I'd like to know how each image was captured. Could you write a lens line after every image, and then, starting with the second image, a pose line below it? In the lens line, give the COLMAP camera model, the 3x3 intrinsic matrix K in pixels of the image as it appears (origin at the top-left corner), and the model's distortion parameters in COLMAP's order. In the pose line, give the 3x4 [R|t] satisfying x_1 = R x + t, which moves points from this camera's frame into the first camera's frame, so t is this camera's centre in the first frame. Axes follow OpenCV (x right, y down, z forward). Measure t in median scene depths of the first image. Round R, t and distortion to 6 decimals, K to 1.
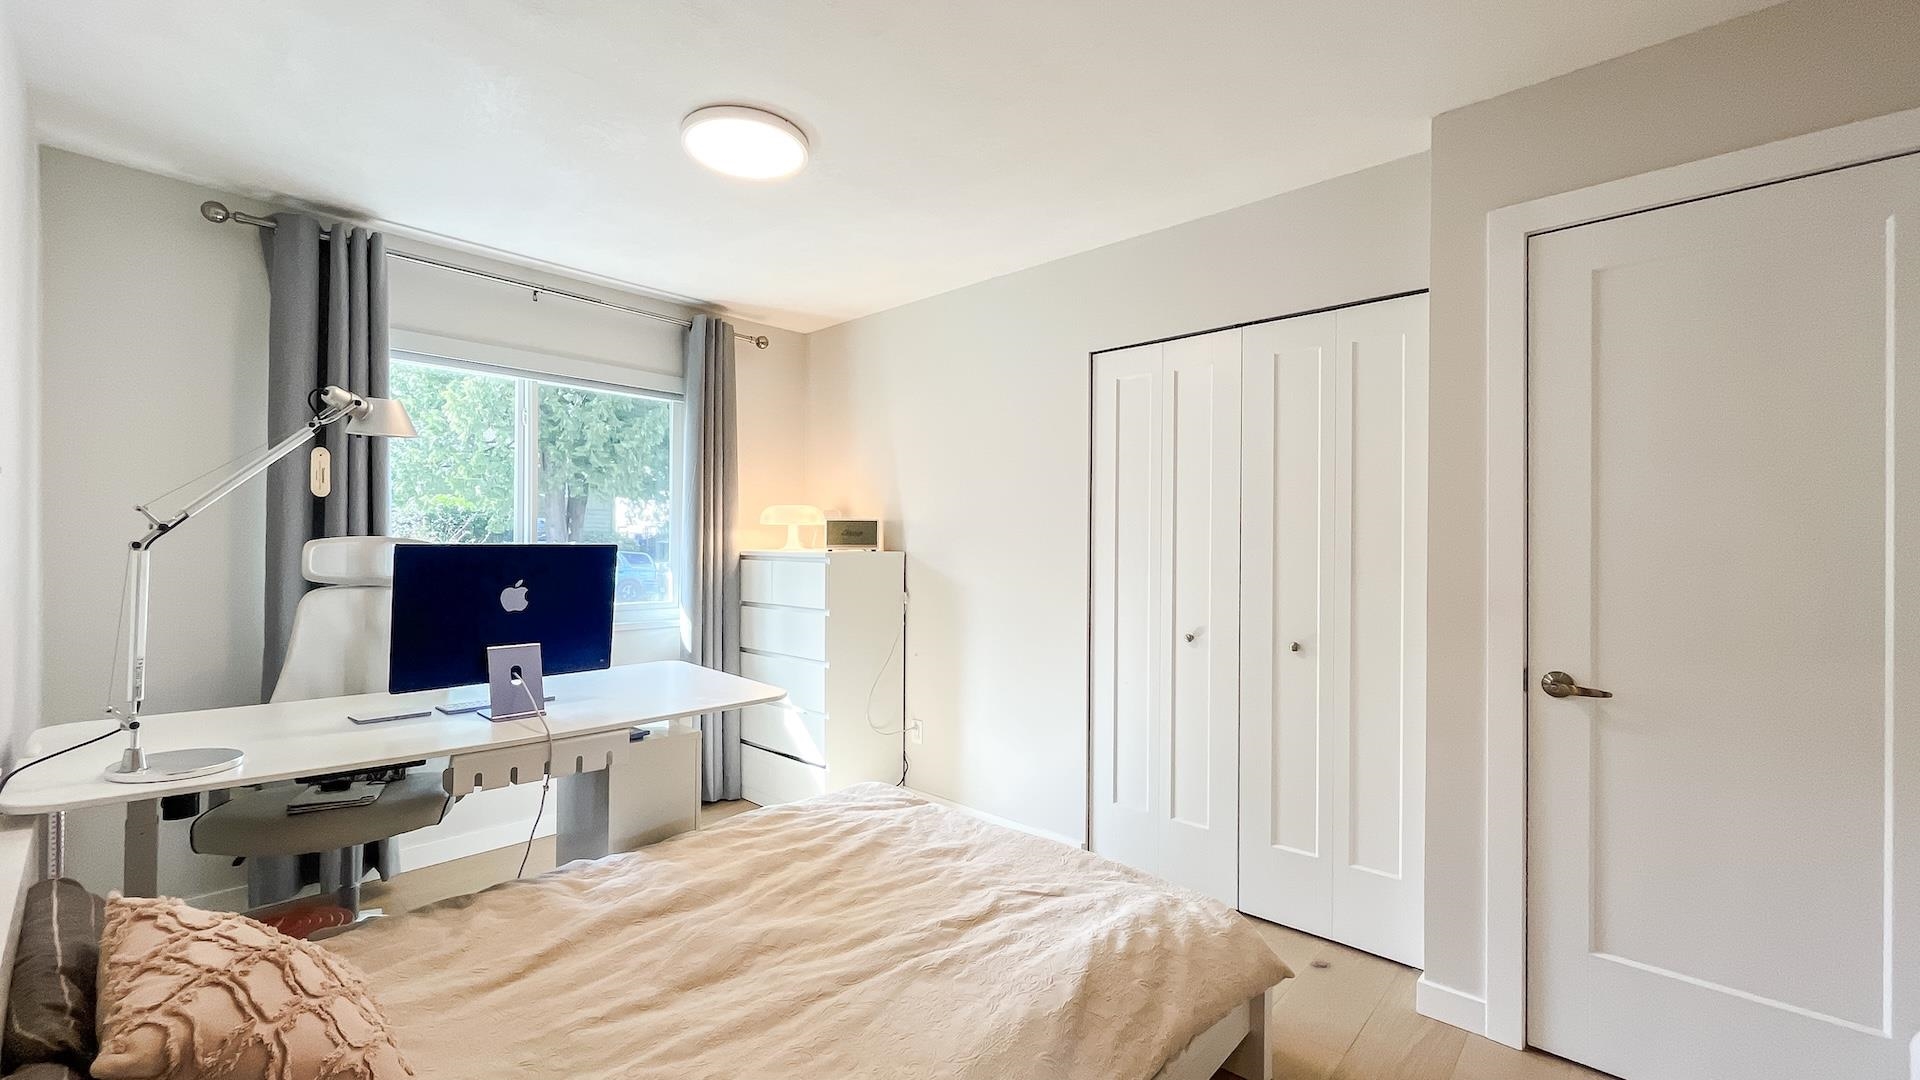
lens RADIAL K [[777.2, 0, 955.0], [0, 777.2, 540.8], [0, 0, 1]] dist [-0.003934, 0.000072]
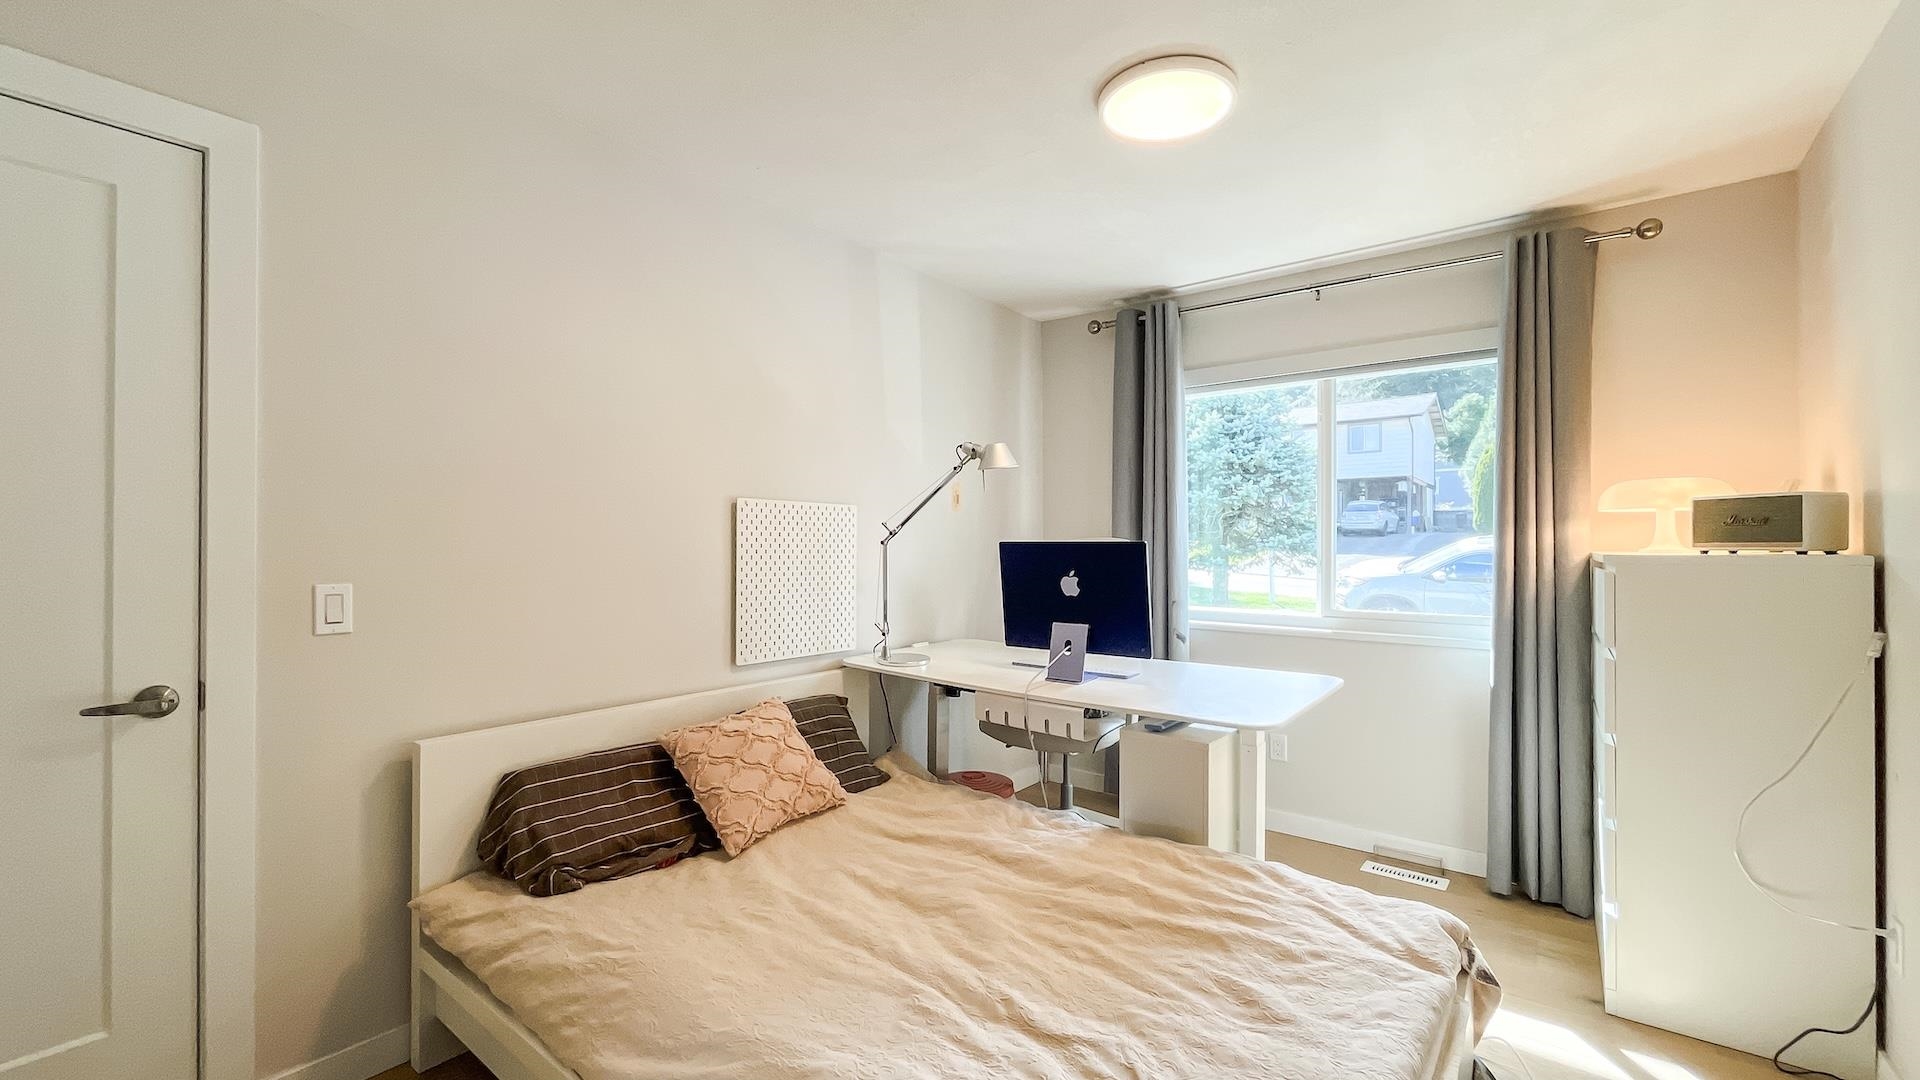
lens RADIAL K [[777.2, 0, 955.8], [0, 777.2, 542.9], [0, 0, 1]] dist [-0.003934, 0.000072]
pose [[0.077759, -0.008498, -0.996936, 0.640096], [0.001948, 0.999963, -0.008372, 0.015785], [0.996970, -0.001291, 0.077772, 0.710059]]
